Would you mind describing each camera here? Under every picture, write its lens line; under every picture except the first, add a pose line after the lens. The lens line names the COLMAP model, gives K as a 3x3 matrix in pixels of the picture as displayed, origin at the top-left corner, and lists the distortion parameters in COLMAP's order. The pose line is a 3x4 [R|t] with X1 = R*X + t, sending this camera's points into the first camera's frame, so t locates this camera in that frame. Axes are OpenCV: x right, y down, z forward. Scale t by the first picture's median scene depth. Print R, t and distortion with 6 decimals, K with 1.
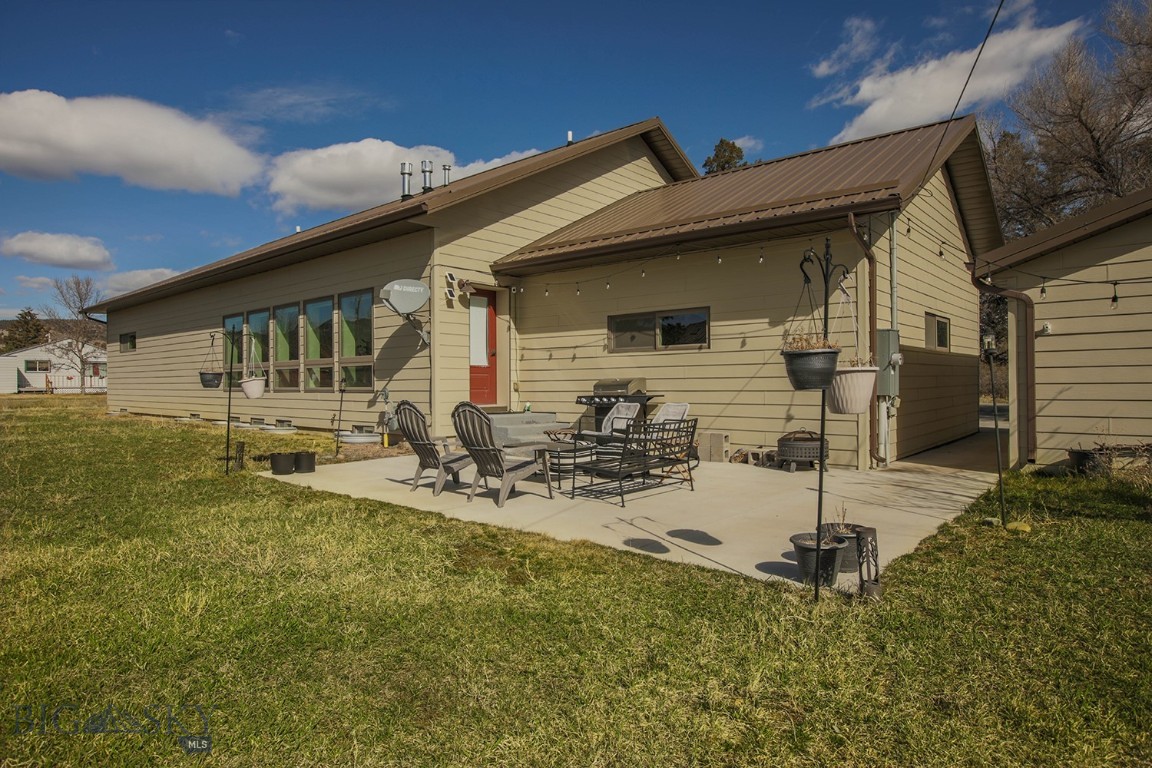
lens RADIAL K [[662.4, 0, 575.7], [0, 662.4, 384.5], [0, 0, 1]] dist [-0.002779, -0.000061]
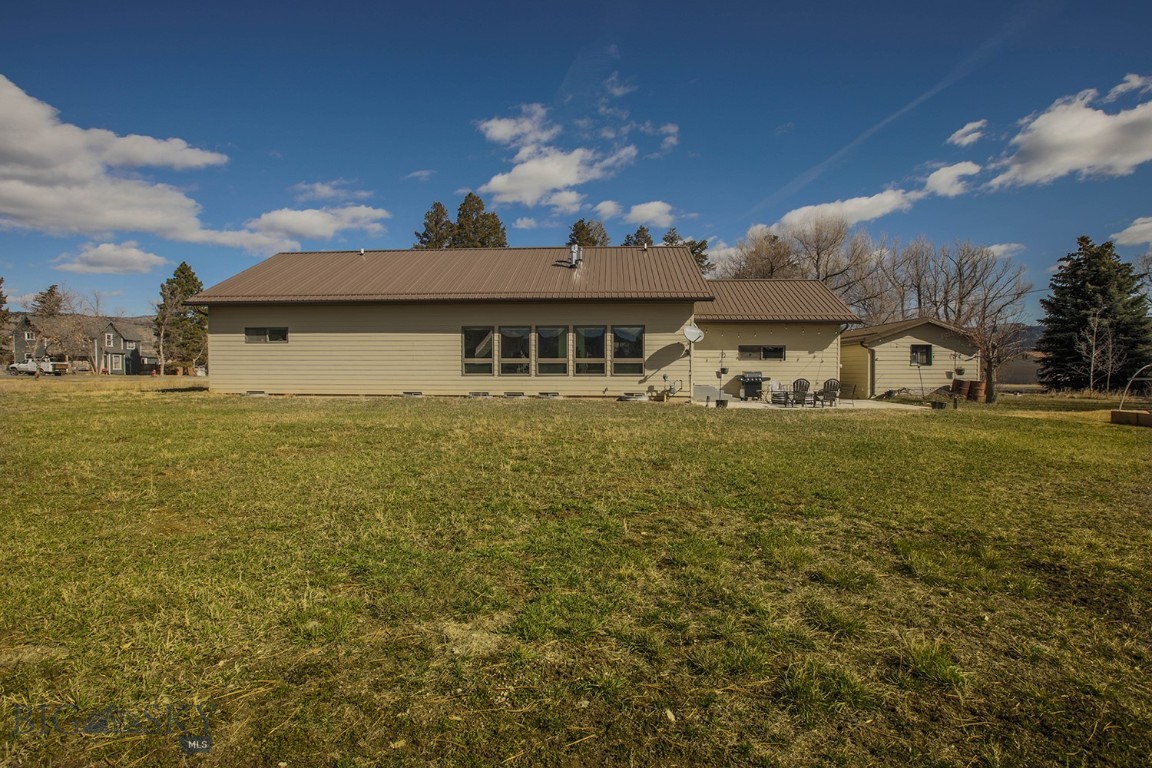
lens RADIAL K [[550.1, 0, 570.3], [0, 550.1, 387.4], [0, 0, 1]] dist [-0.038090, 0.001028]
pose [[0.792831, -0.013278, 0.609297, -1.549127], [-0.006603, 0.999517, 0.030373, -0.004095], [-0.609406, -0.028104, 0.792360, -0.217598]]
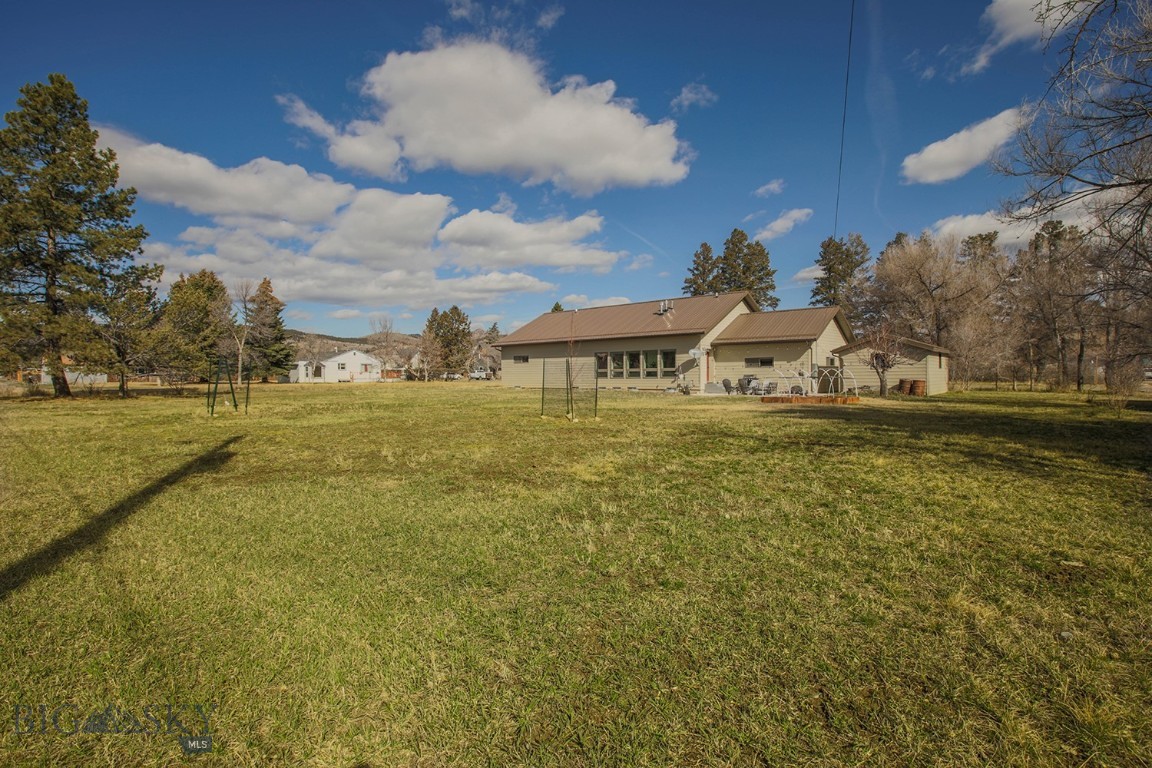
lens RADIAL K [[550.1, 0, 580.5], [0, 550.1, 379.2], [0, 0, 1]] dist [-0.038090, 0.001028]
pose [[0.999893, -0.002246, 0.014438, -0.883789], [0.002154, 0.999977, 0.006425, -0.003292], [-0.014452, -0.006394, 0.999875, -2.021177]]
